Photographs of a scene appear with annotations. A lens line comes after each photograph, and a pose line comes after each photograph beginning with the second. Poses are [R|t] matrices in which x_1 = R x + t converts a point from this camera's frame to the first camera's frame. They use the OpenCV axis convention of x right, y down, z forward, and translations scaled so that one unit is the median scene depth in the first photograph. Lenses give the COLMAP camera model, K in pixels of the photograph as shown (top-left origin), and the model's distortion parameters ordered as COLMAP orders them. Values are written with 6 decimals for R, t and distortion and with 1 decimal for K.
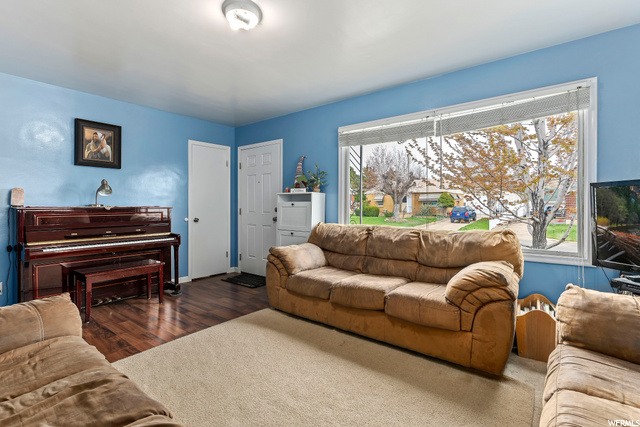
lens RADIAL K [[309.5, 0, 323.1], [0, 309.5, 210.5], [0, 0, 1]] dist [0.003516, -0.000979]
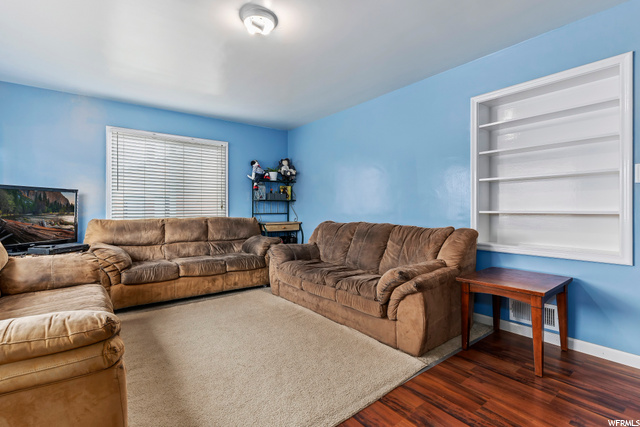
lens RADIAL K [[309.5, 0, 317.3], [0, 309.5, 212.3], [0, 0, 1]] dist [0.003516, -0.000979]
pose [[-0.966604, -0.007253, 0.256172, -0.498318], [-0.000447, 0.999646, 0.026616, -0.002048], [-0.256274, 0.025613, -0.966265, 1.367244]]
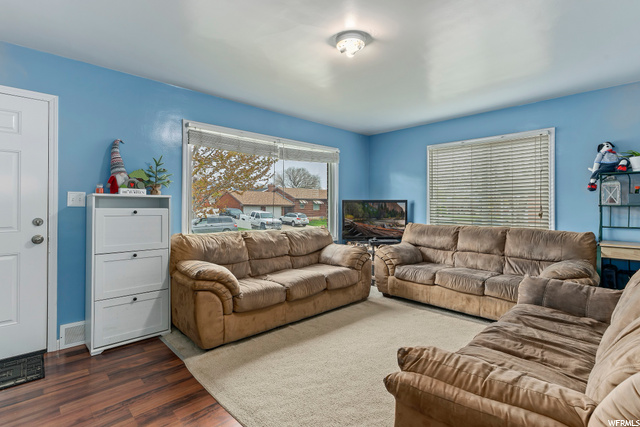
lens RADIAL K [[309.5, 0, 319.6], [0, 309.5, 206.3], [0, 0, 1]] dist [0.003516, -0.000979]
pose [[0.144714, -0.003150, 0.989468, -0.933384], [0.016457, 0.999864, 0.000776, -0.034929], [-0.989337, 0.016171, 0.144747, 0.655216]]
